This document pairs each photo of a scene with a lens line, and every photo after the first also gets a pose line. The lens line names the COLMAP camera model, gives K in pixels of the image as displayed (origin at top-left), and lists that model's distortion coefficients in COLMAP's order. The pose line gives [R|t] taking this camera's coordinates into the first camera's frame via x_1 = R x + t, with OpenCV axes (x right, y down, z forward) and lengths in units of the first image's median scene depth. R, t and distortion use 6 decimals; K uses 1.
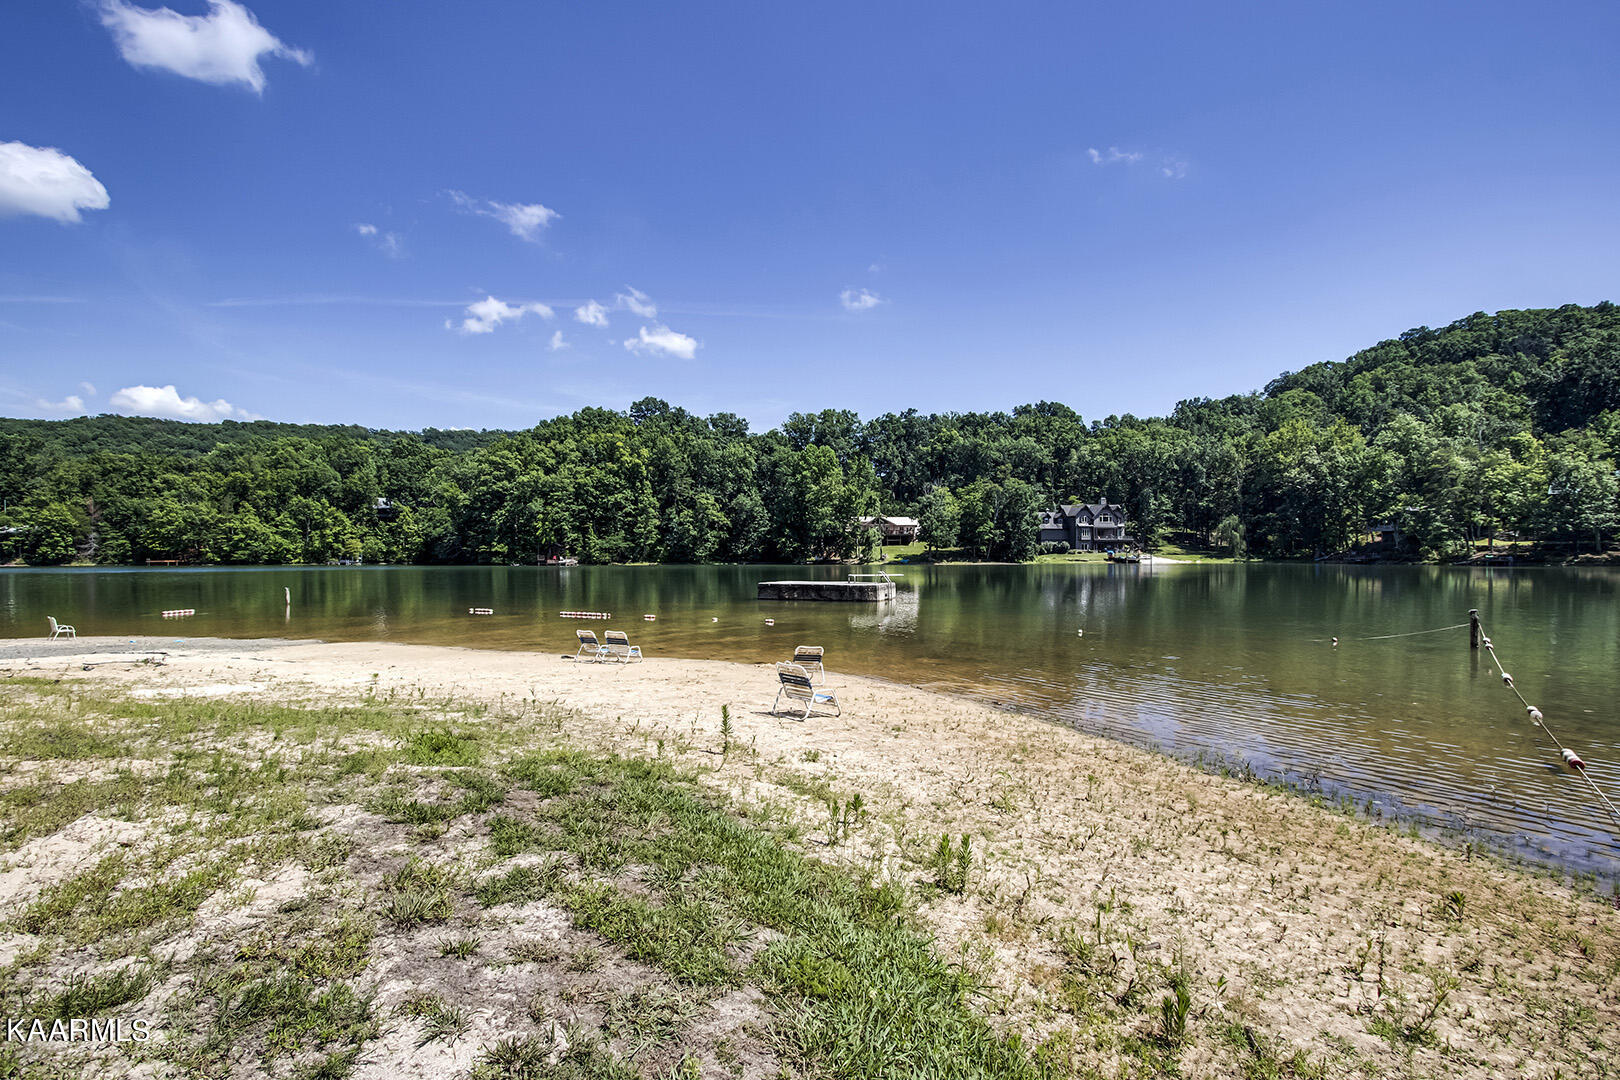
lens RADIAL K [[754.8, 0, 810.4], [0, 754.8, 555.4], [0, 0, 1]] dist [-0.005270, 0.000561]
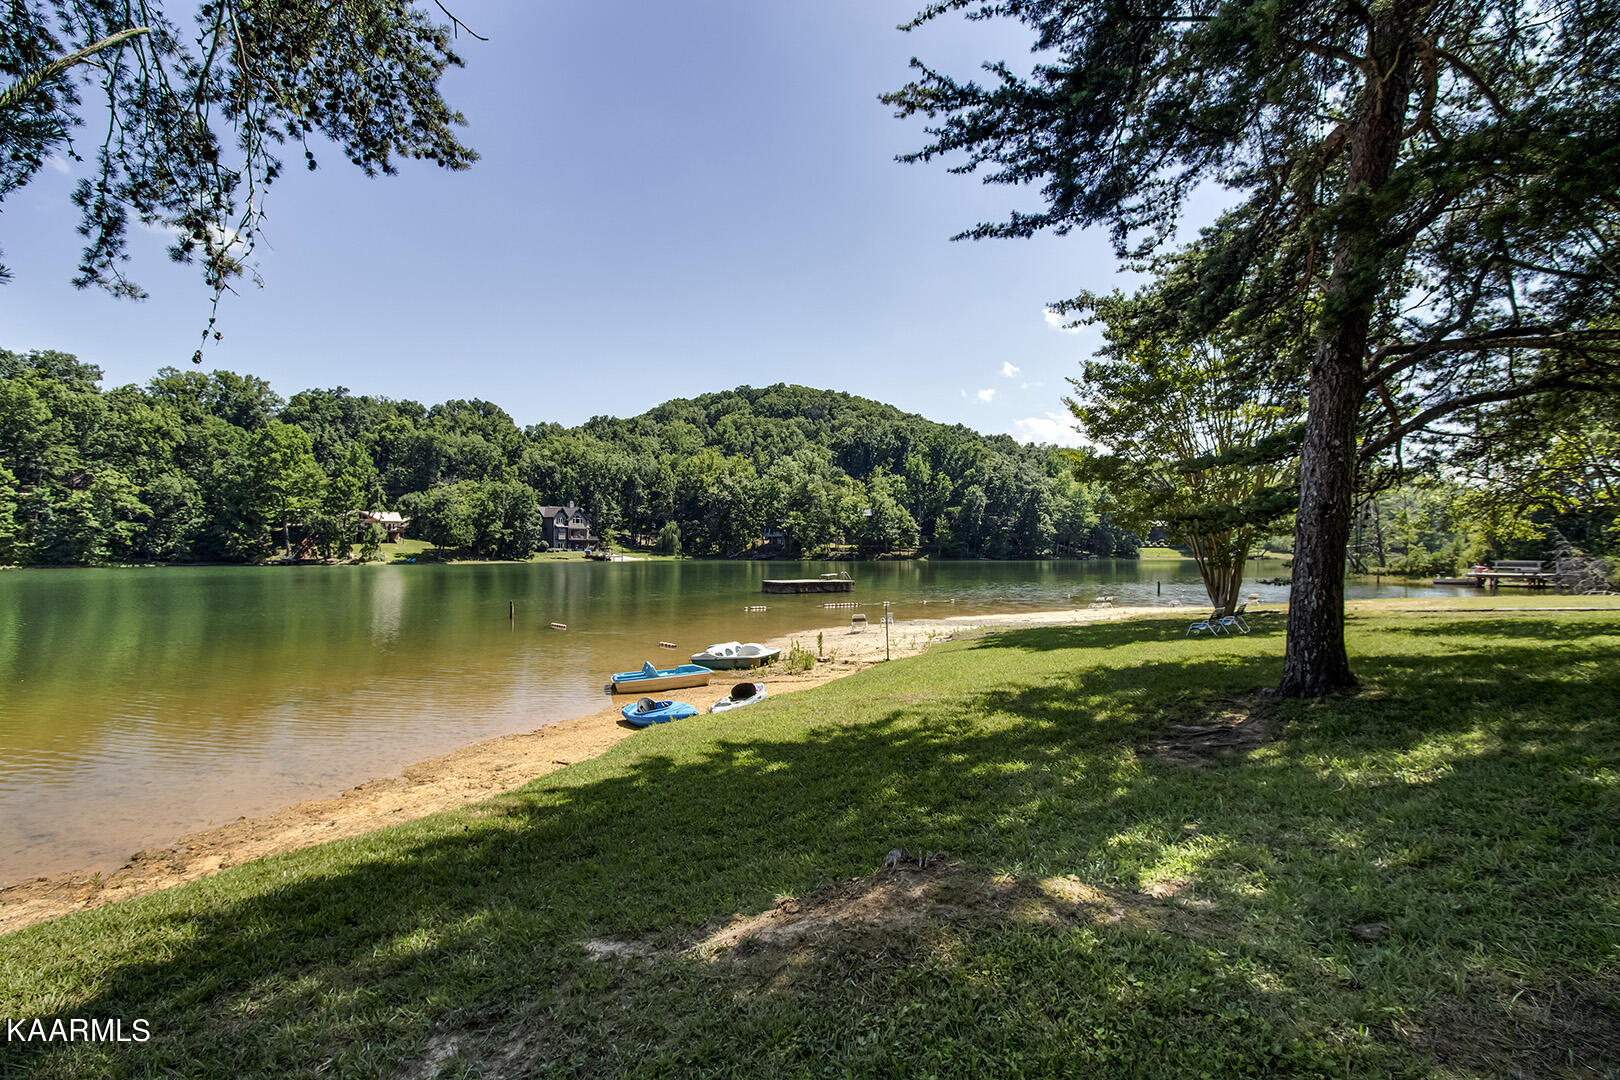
lens RADIAL K [[754.8, 0, 810.4], [0, 754.8, 555.4], [0, 0, 1]] dist [-0.005270, 0.000561]
pose [[0.661926, -0.003139, 0.749562, -0.230235], [-0.001485, 0.999984, 0.005500, -0.004310], [-0.749567, -0.004754, 0.661911, 0.008015]]
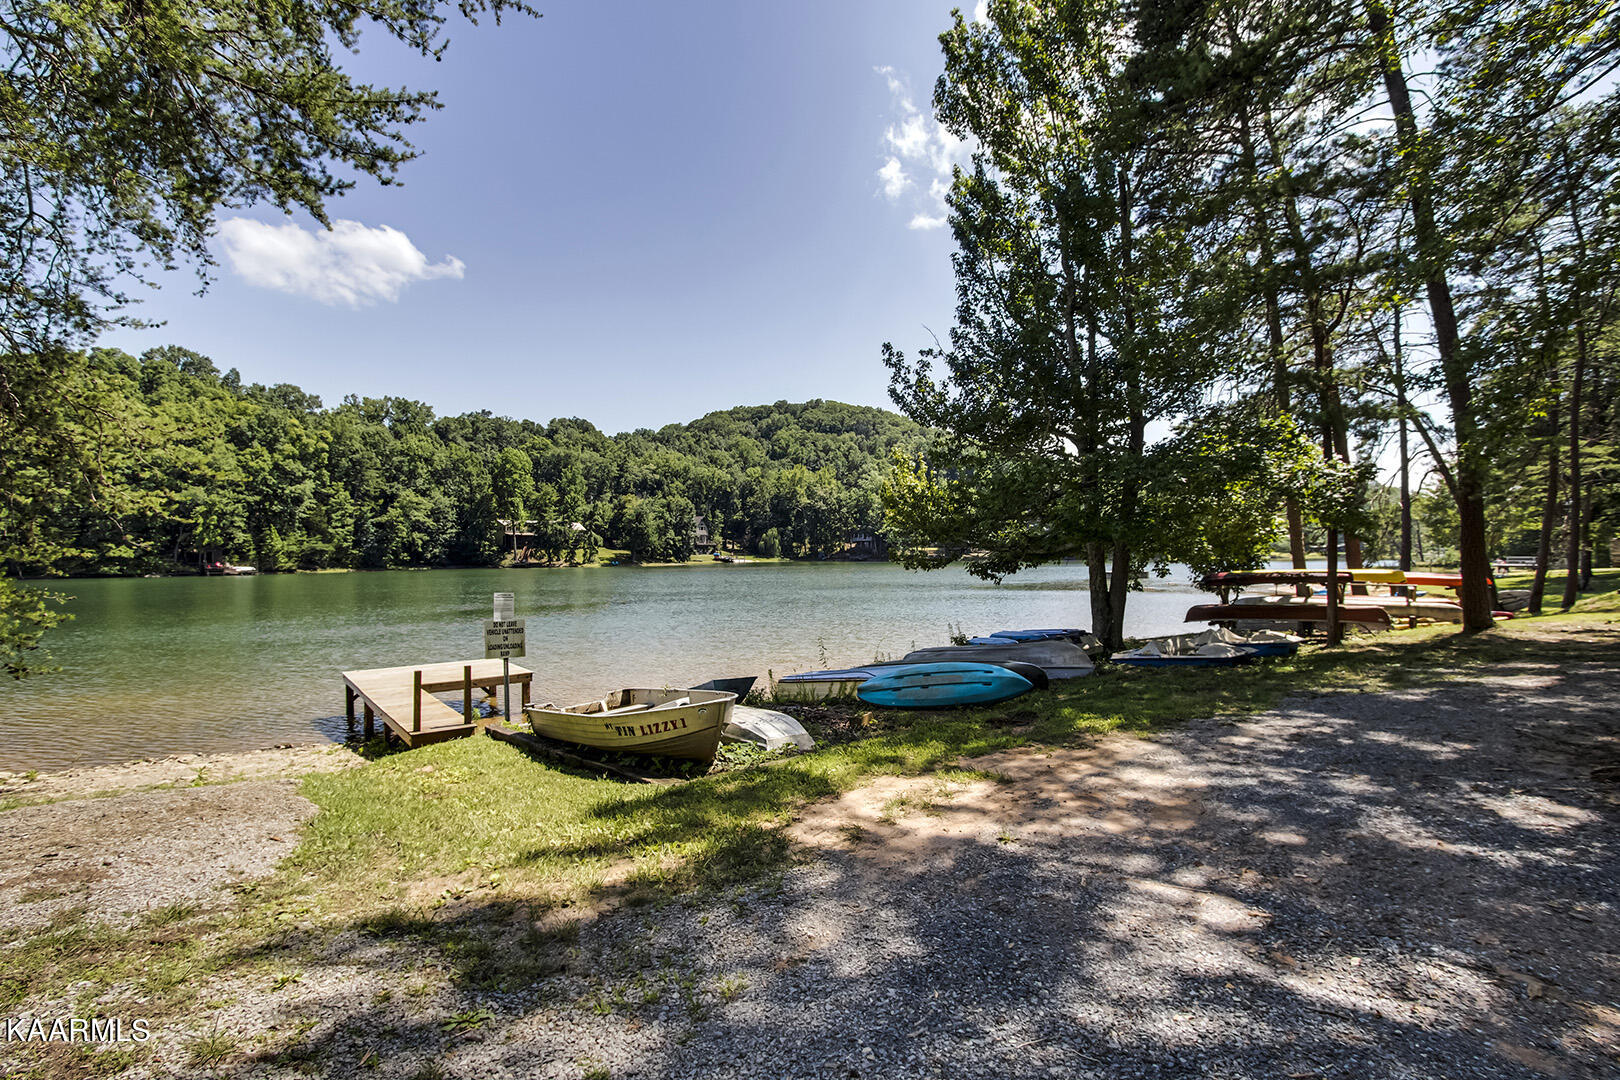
lens RADIAL K [[754.8, 0, 810.4], [0, 754.8, 555.4], [0, 0, 1]] dist [-0.005270, 0.000561]
pose [[0.613428, -0.004752, 0.789737, -0.539548], [0.004105, 0.999988, 0.002828, -0.005638], [-0.789740, 0.001507, 0.613440, 0.080375]]
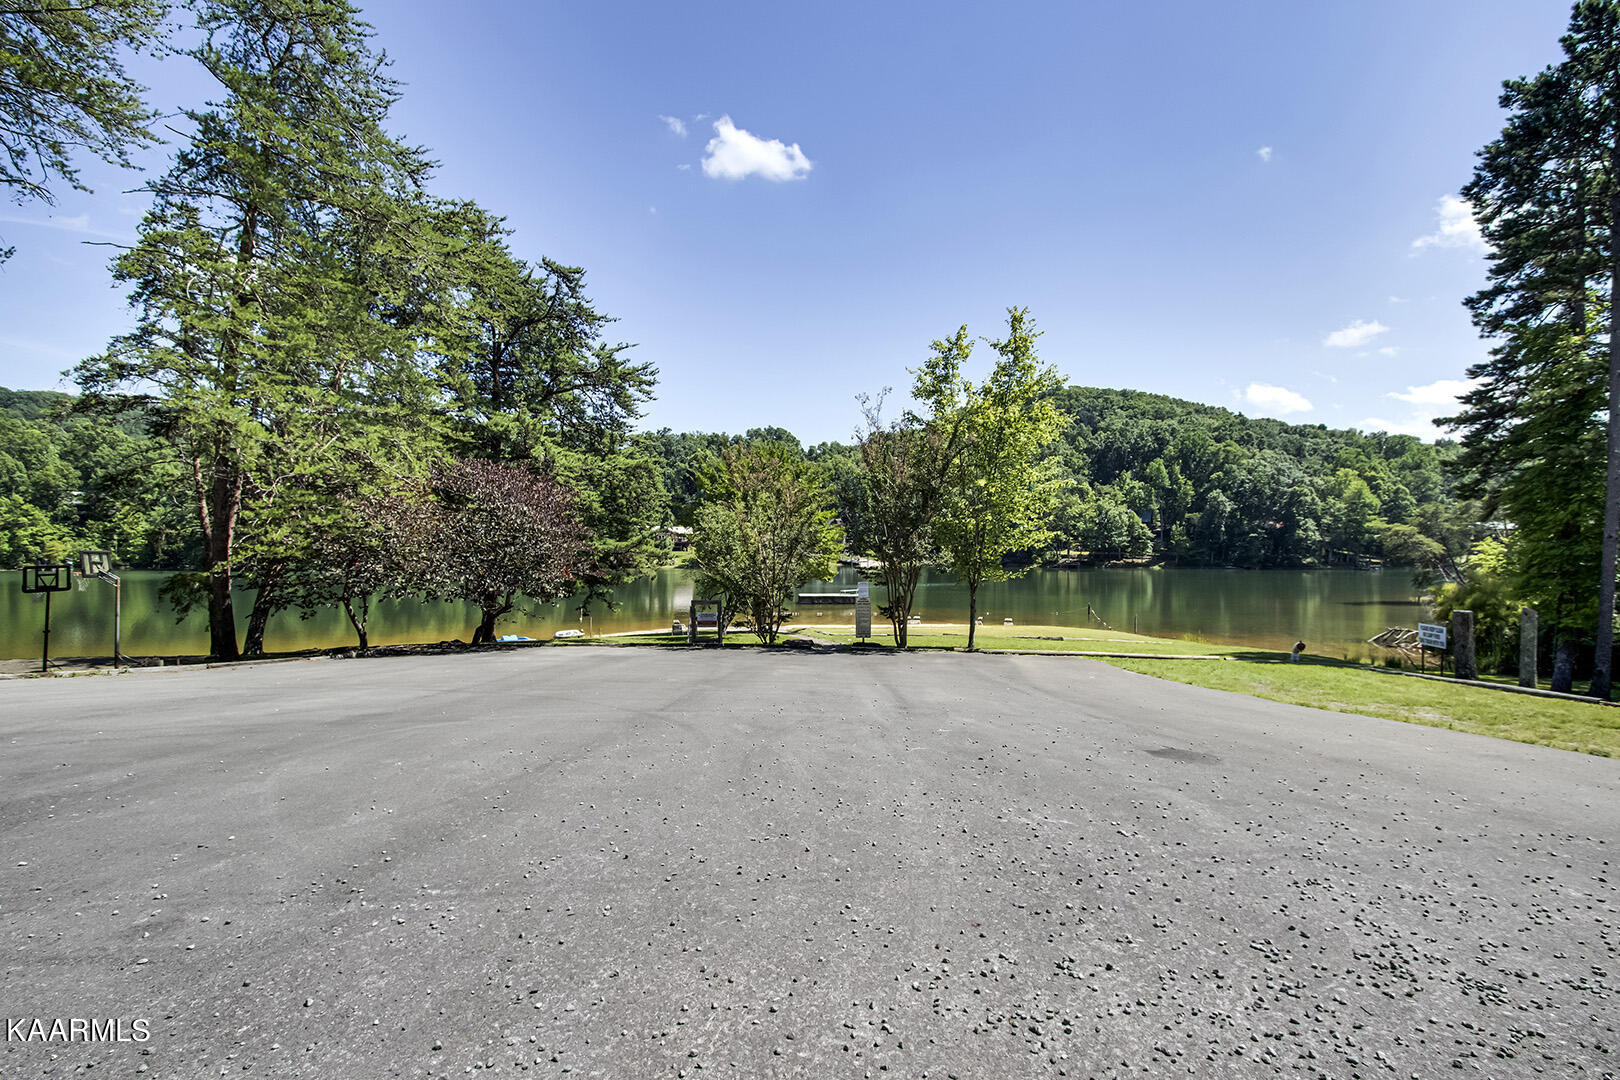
lens RADIAL K [[754.8, 0, 810.4], [0, 754.8, 555.4], [0, 0, 1]] dist [-0.005270, 0.000561]
pose [[0.913788, -0.000028, 0.406192, -0.180931], [-0.003653, 0.999959, 0.008288, -0.017448], [-0.406175, -0.009058, 0.913750, -0.176132]]
